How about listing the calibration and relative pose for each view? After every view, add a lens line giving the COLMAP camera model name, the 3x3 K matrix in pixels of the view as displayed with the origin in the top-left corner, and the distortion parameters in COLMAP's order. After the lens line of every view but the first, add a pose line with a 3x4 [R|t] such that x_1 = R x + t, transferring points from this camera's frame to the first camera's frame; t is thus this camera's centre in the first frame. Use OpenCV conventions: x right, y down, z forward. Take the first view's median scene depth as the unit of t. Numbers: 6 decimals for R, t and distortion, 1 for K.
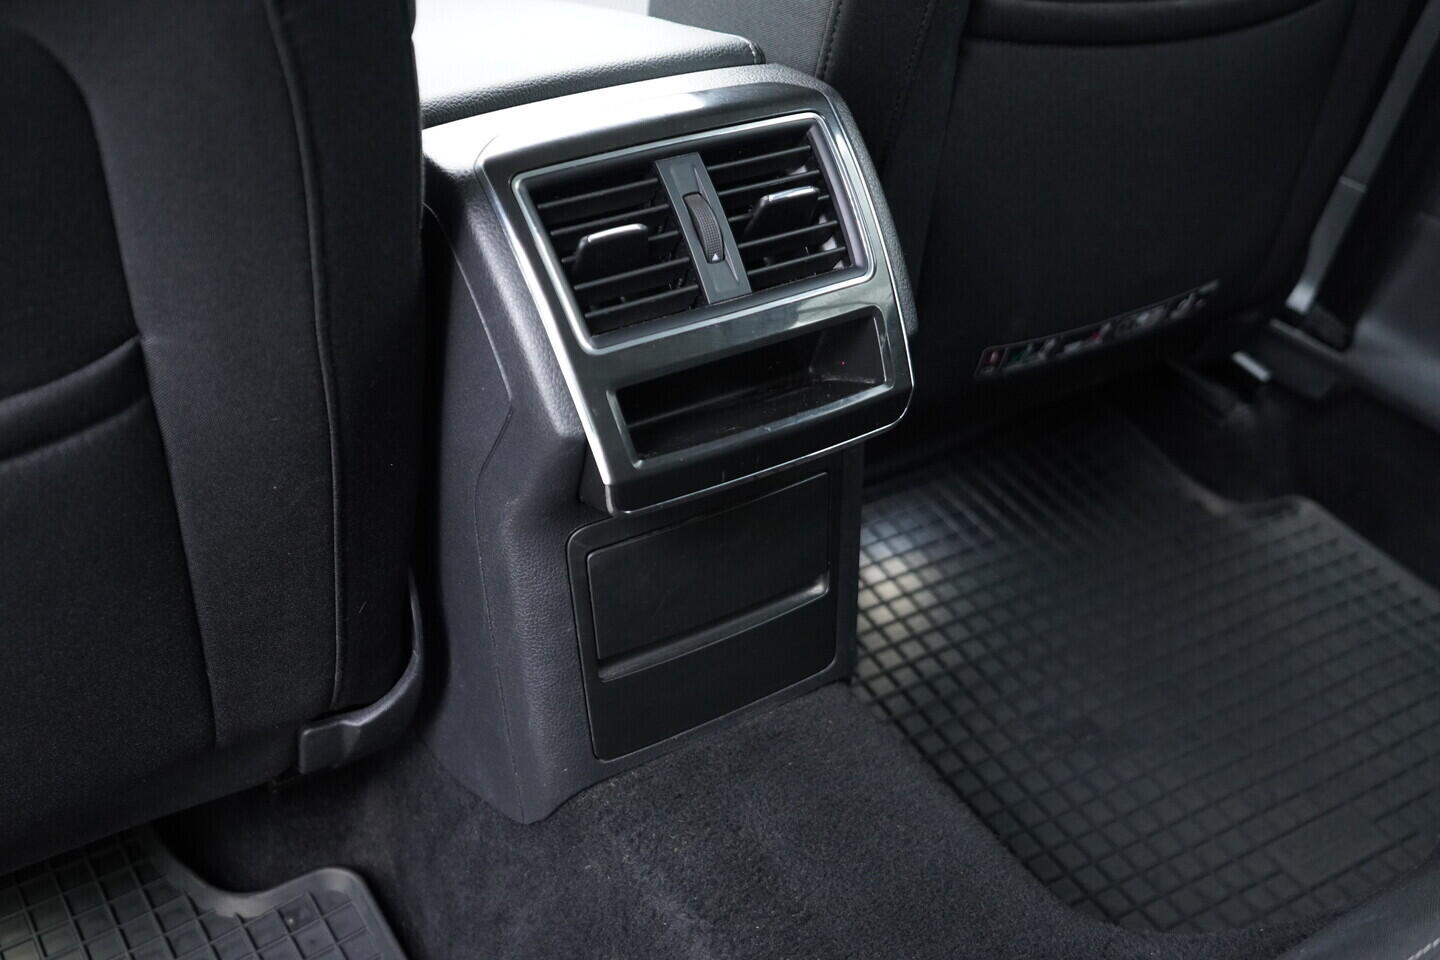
lens RADIAL K [[1462.0, 0, 722.6], [0, 1462.0, 476.8], [0, 0, 1]] dist [0.001603, 0.000000]
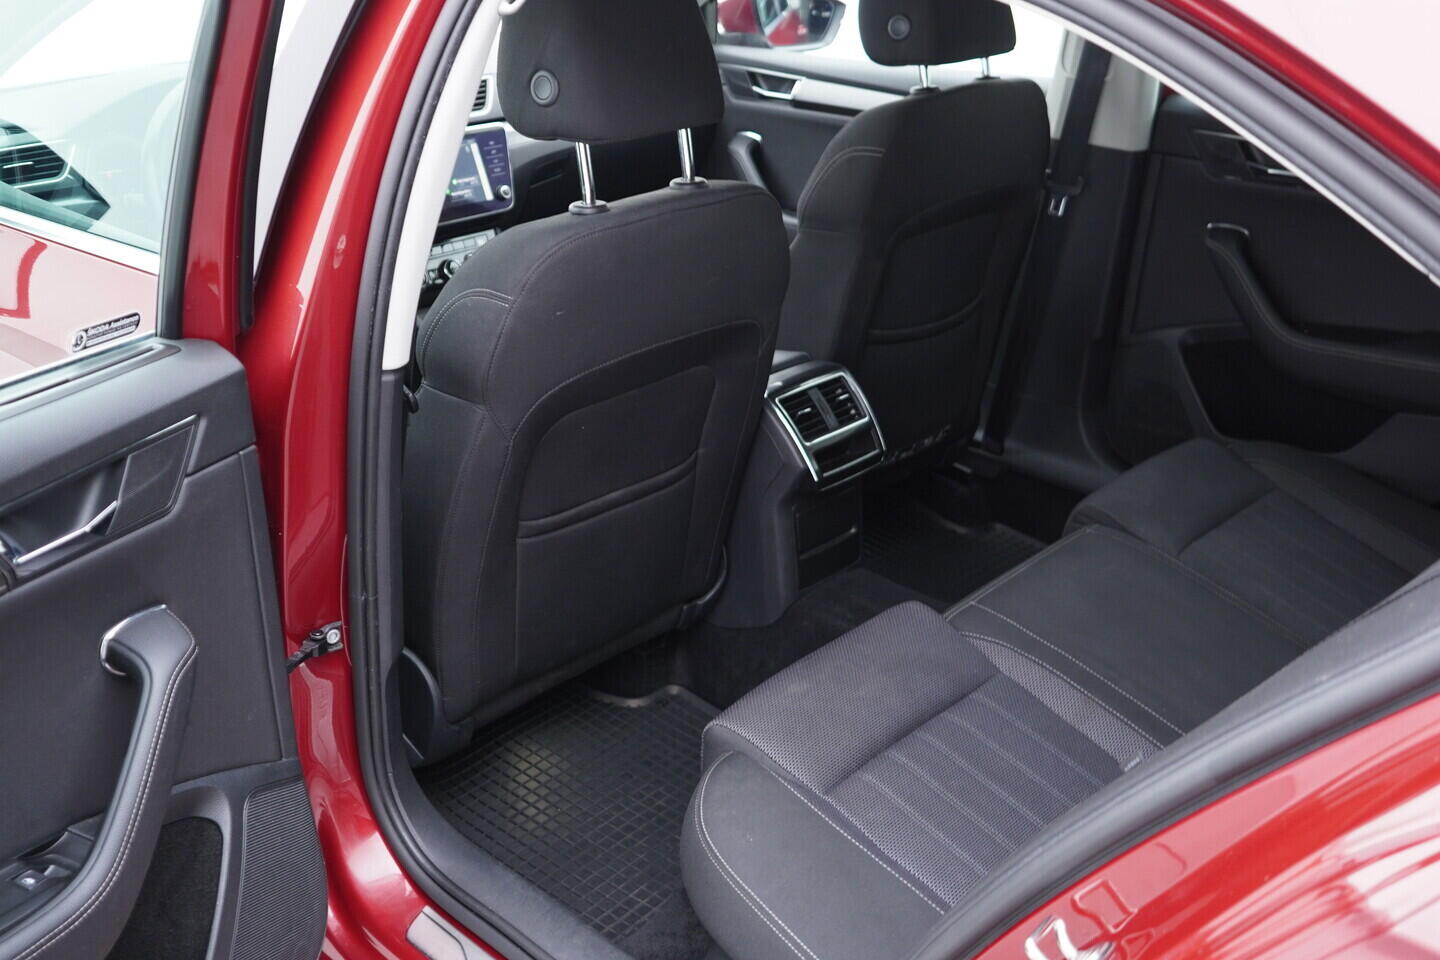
lens RADIAL K [[1462.0, 0, 720.3], [0, 1462.0, 481.7], [0, 0, 1]] dist [0.001603, 0.000000]
pose [[0.966842, -0.119727, 0.225570, -0.708819], [0.158976, 0.973443, -0.164727, 0.355567], [-0.199857, 0.195125, 0.960200, -1.498564]]
